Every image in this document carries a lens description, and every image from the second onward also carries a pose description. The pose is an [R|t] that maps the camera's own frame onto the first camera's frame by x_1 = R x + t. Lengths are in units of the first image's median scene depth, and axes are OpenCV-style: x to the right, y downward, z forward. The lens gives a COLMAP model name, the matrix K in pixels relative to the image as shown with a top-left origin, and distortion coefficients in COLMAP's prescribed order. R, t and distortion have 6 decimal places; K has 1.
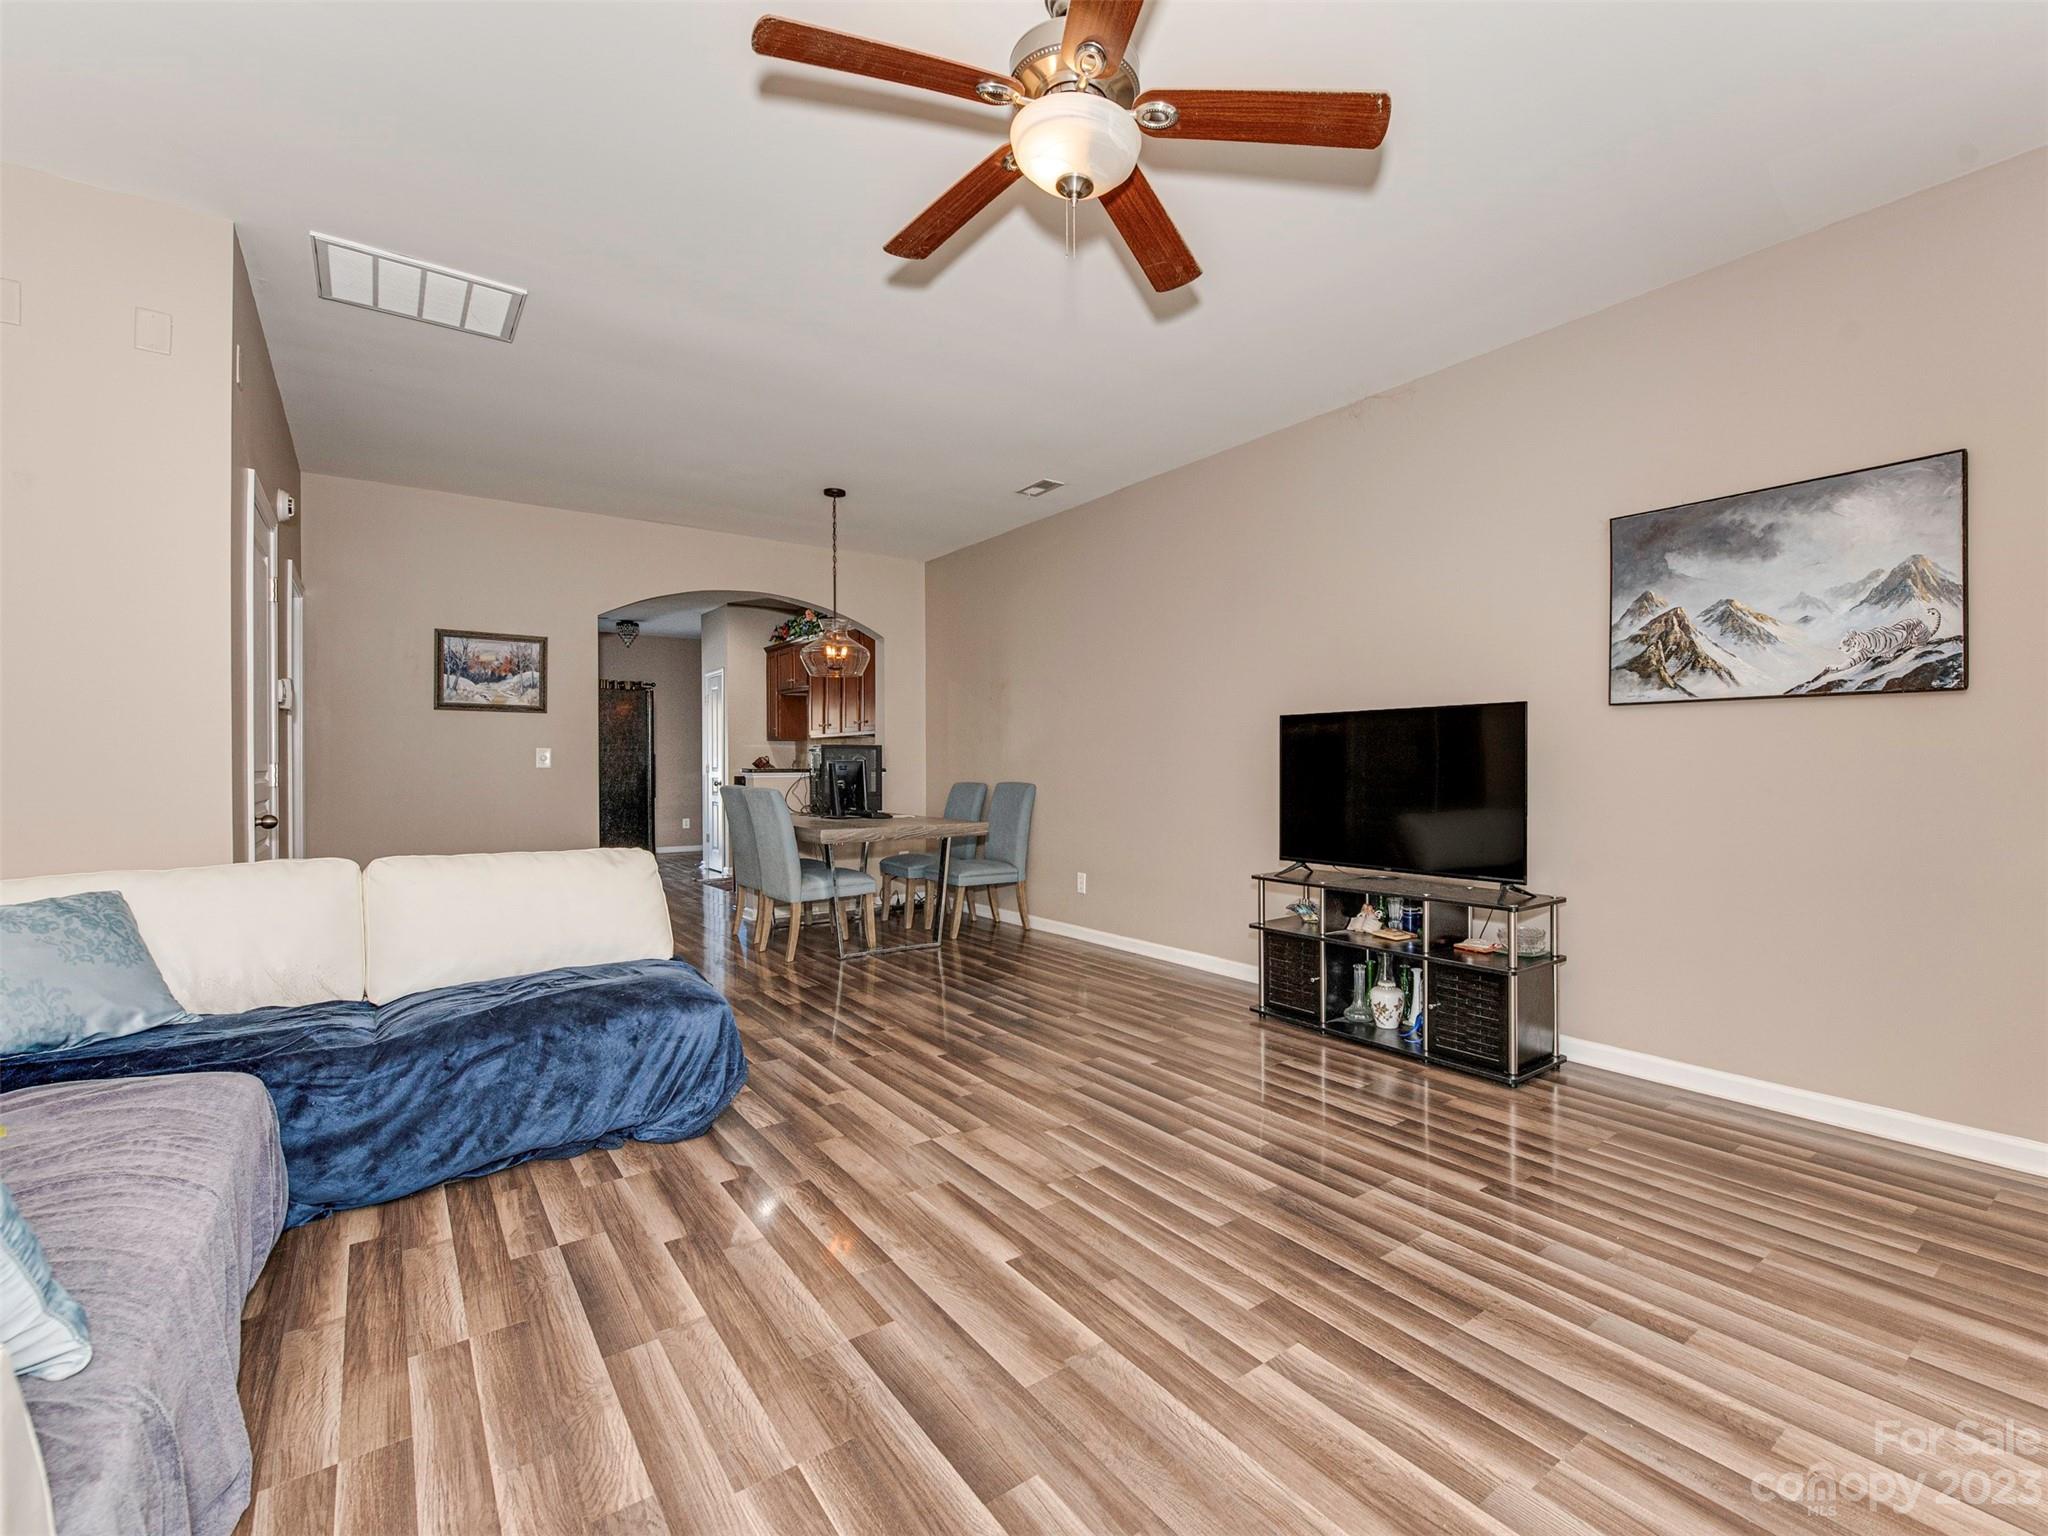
lens RADIAL K [[923.0, 0, 1082.4], [0, 923.0, 774.2], [0, 0, 1]] dist [0.001202, -0.002400]
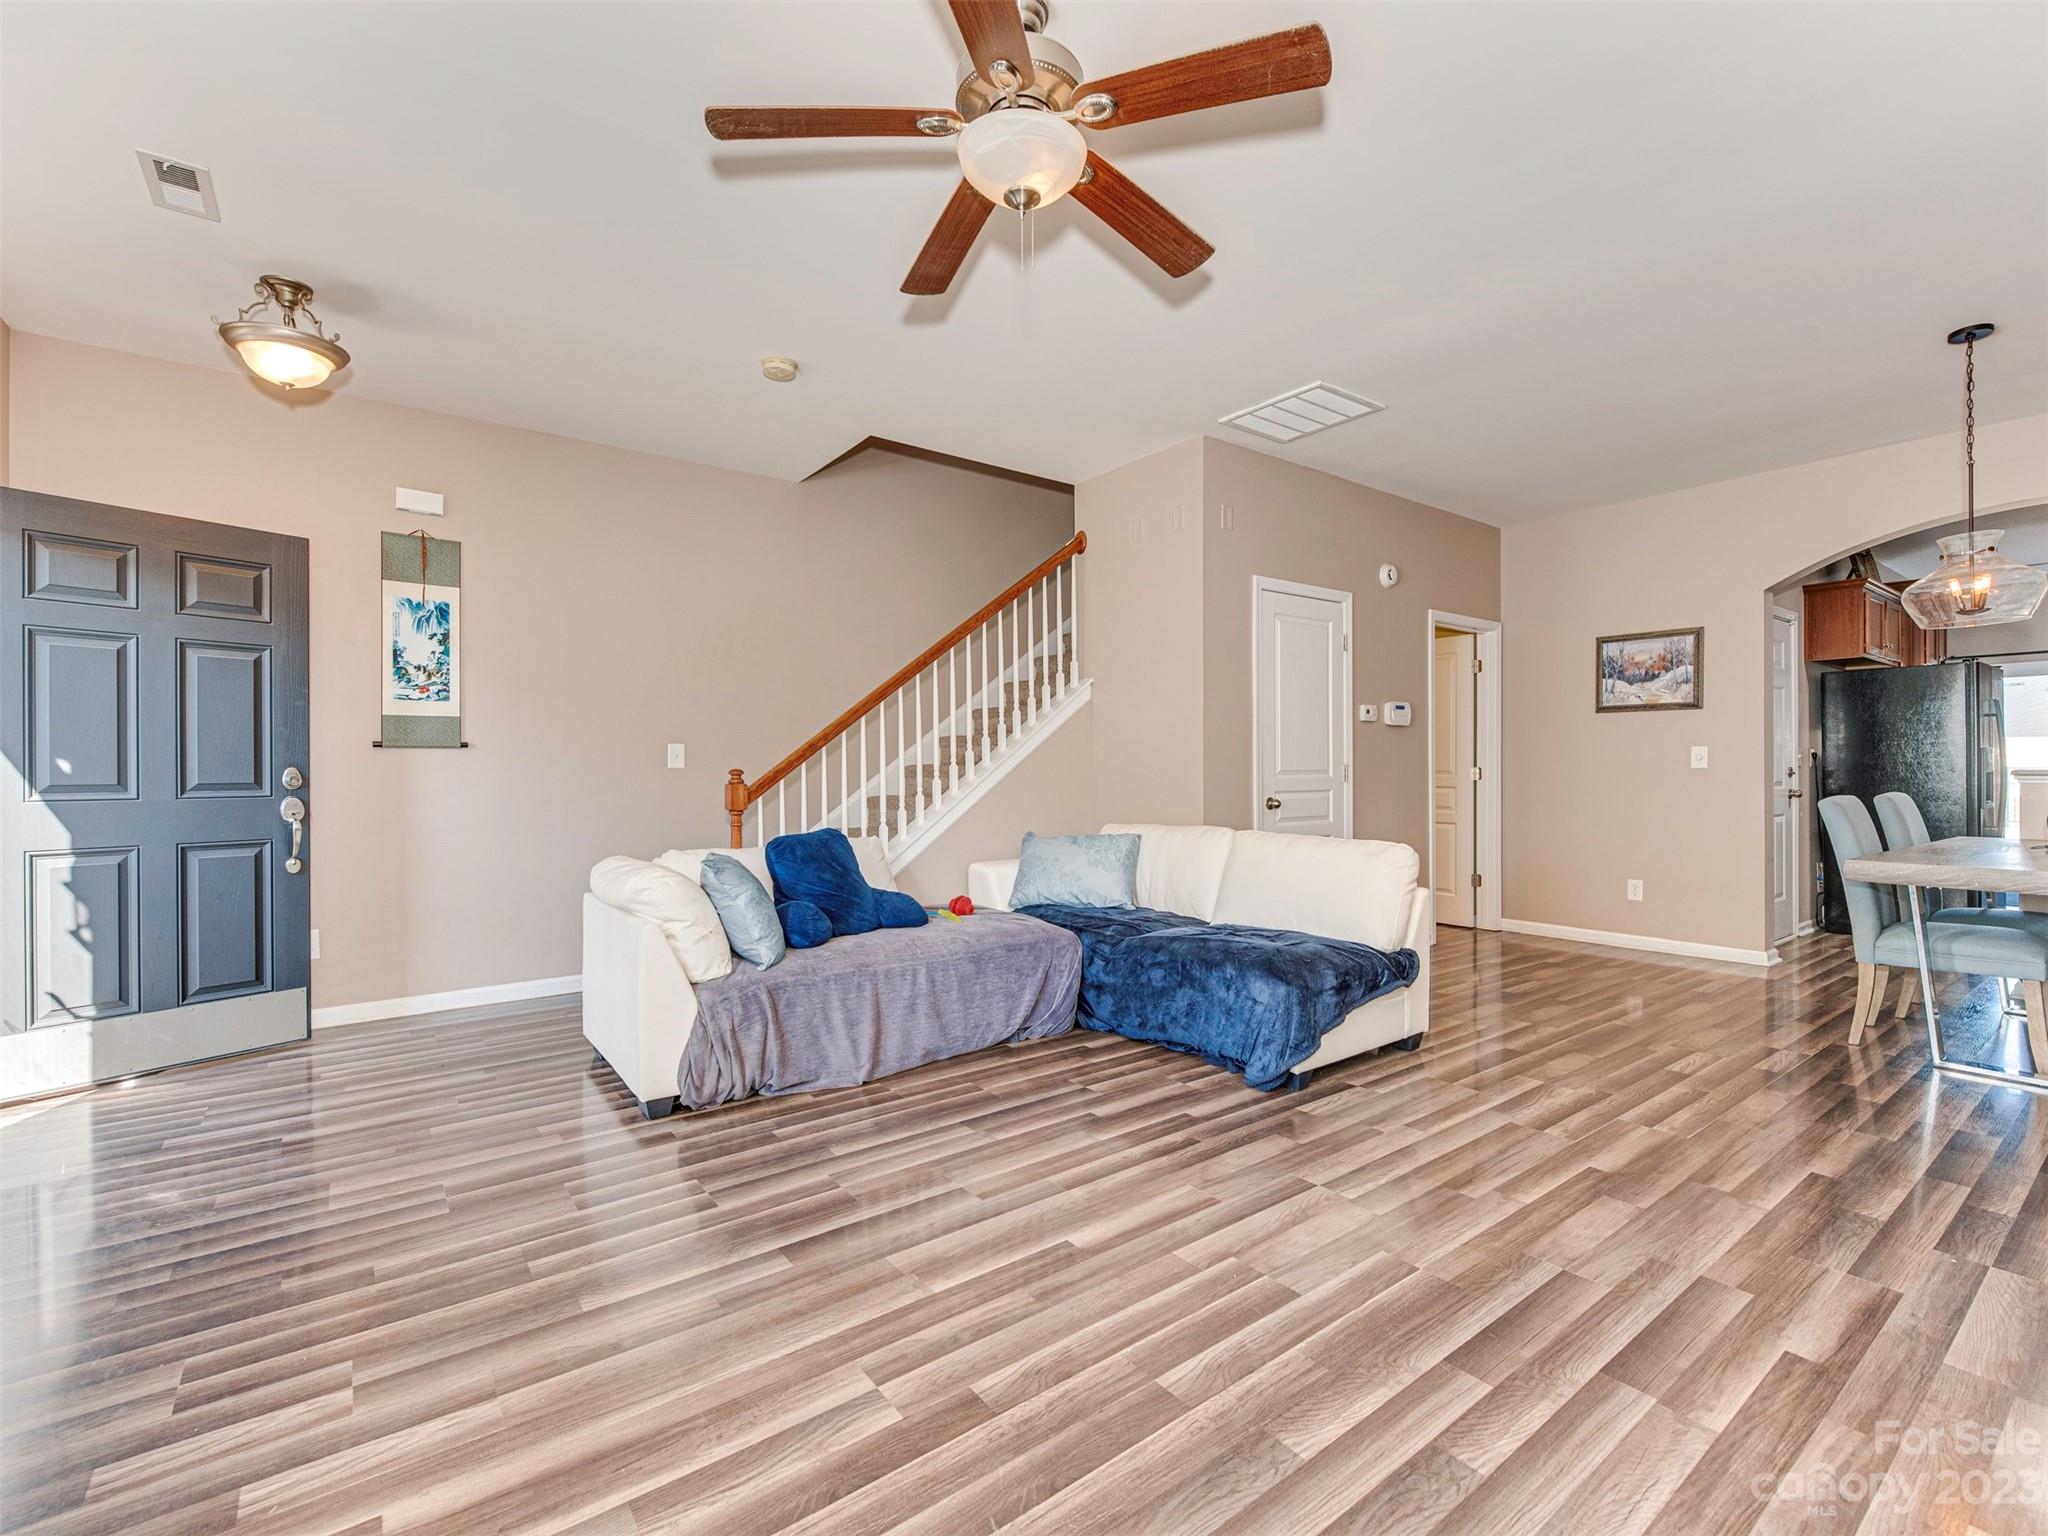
lens RADIAL K [[923.0, 0, 1055.3], [0, 923.0, 776.3], [0, 0, 1]] dist [0.001202, -0.002400]
pose [[-0.001077, 0.010714, -0.999942, 0.641746], [-0.007396, 0.999915, 0.010722, -0.006792], [0.999972, 0.007407, -0.000998, 0.657161]]
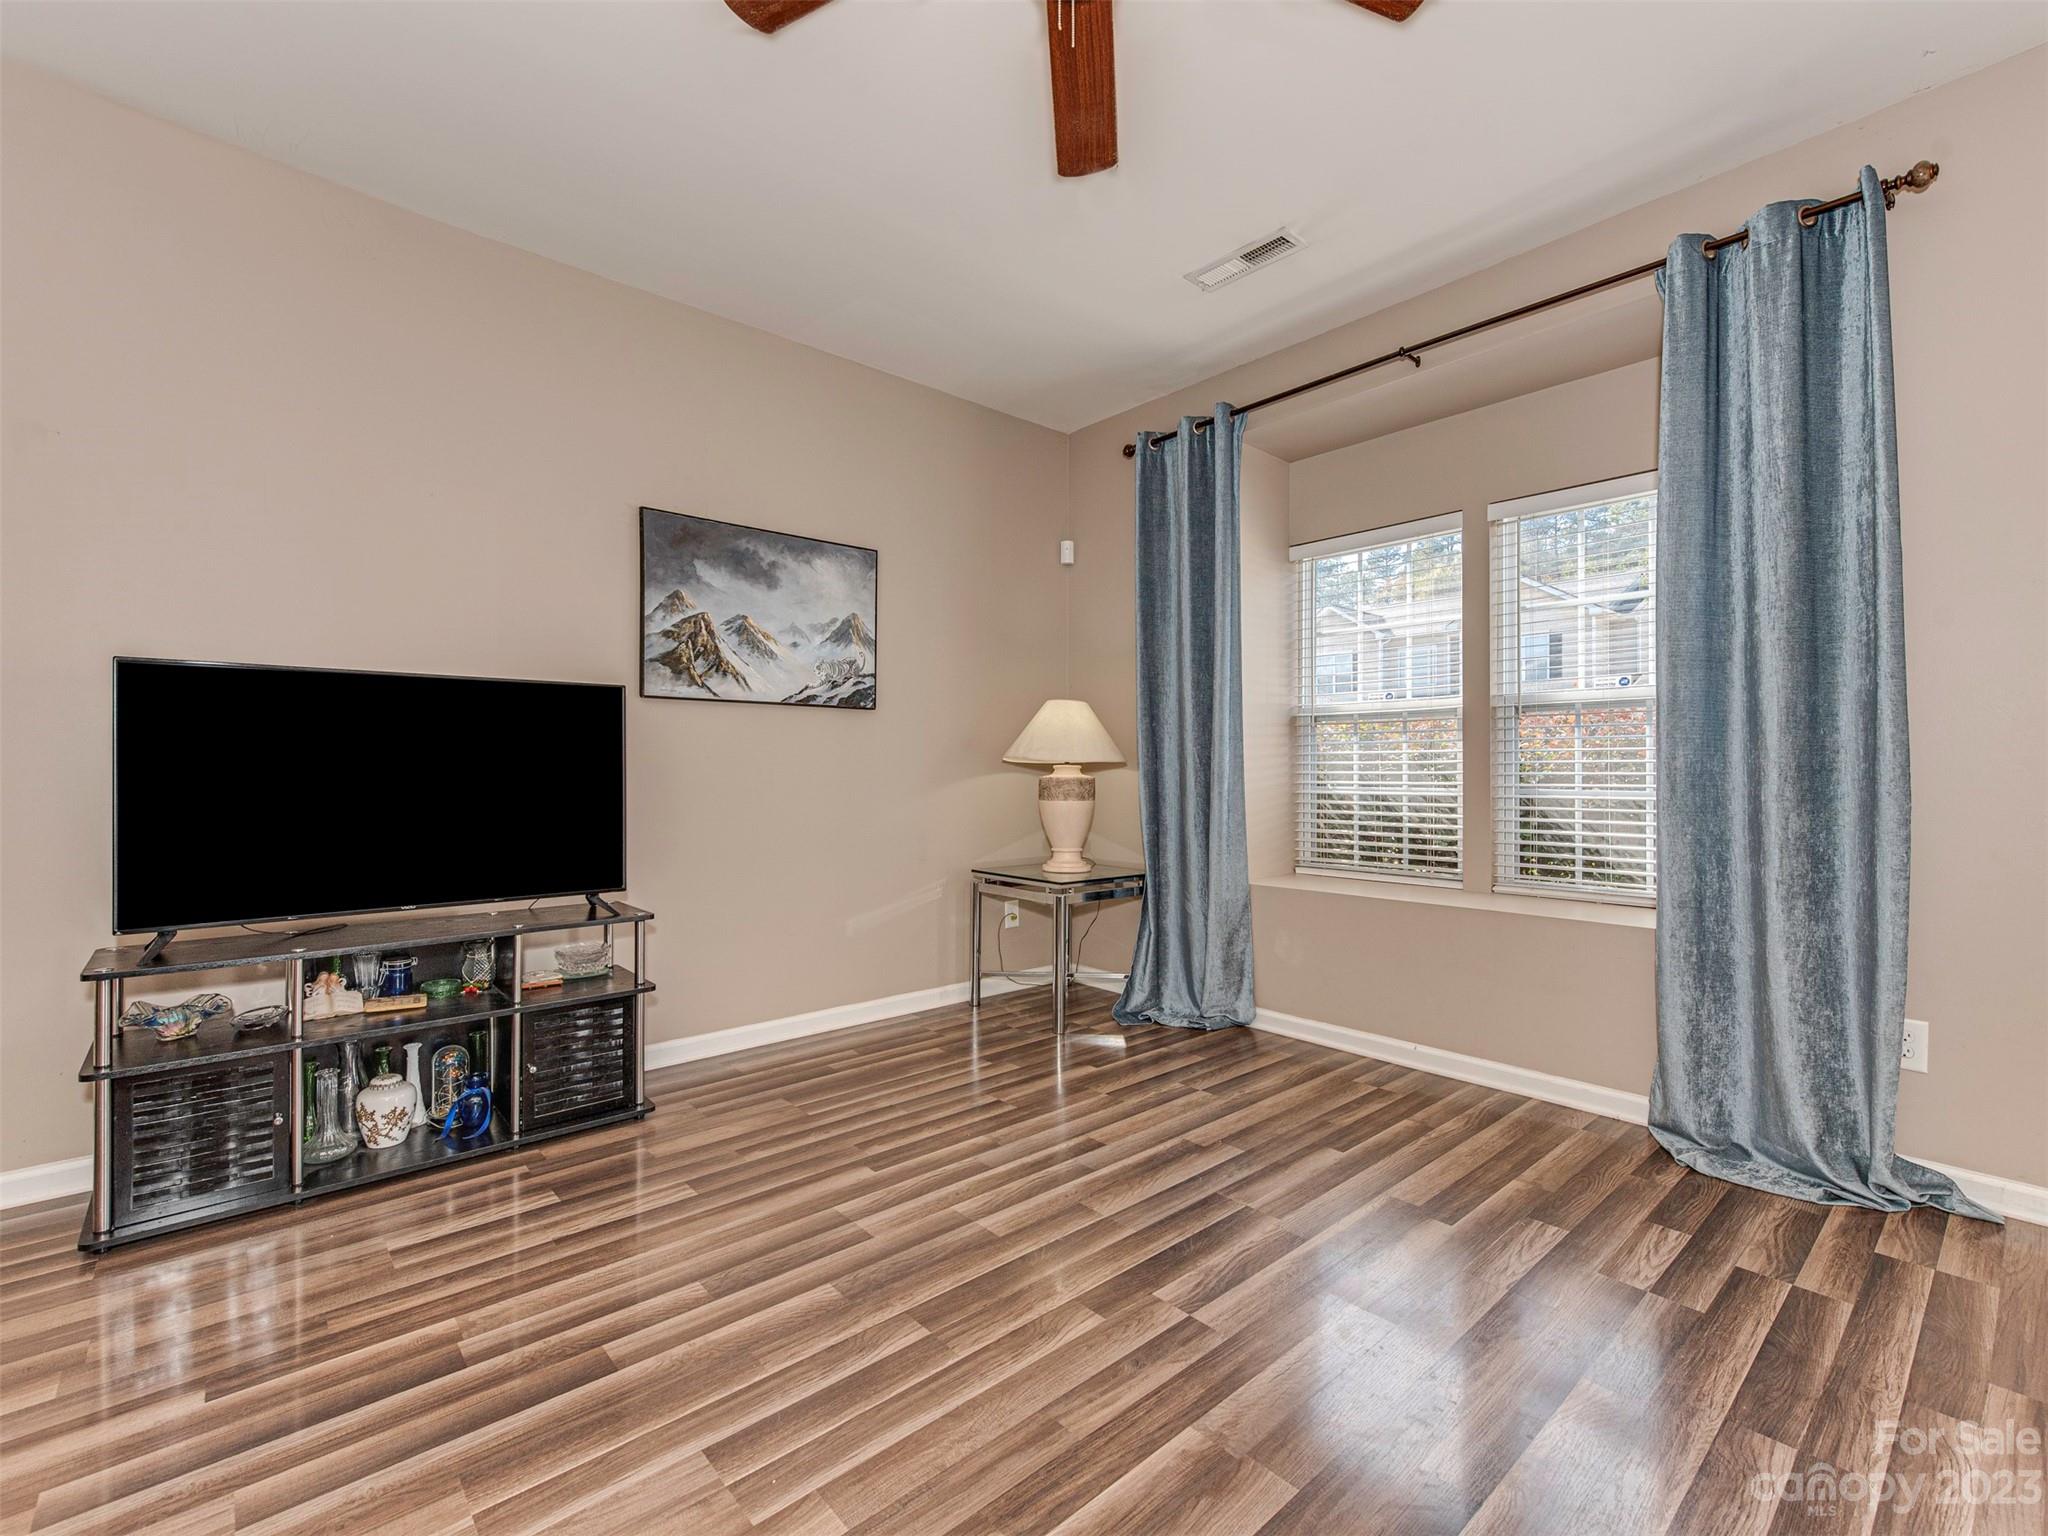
lens RADIAL K [[907.0, 0, 1074.3], [0, 907.0, 769.0], [0, 0, 1]] dist [0.004350, -0.000554]
pose [[-0.092938, 0.001175, 0.995671, -0.457396], [0.011989, 0.999928, -0.000061, 0.007777], [-0.995600, 0.011931, -0.092946, 0.677769]]
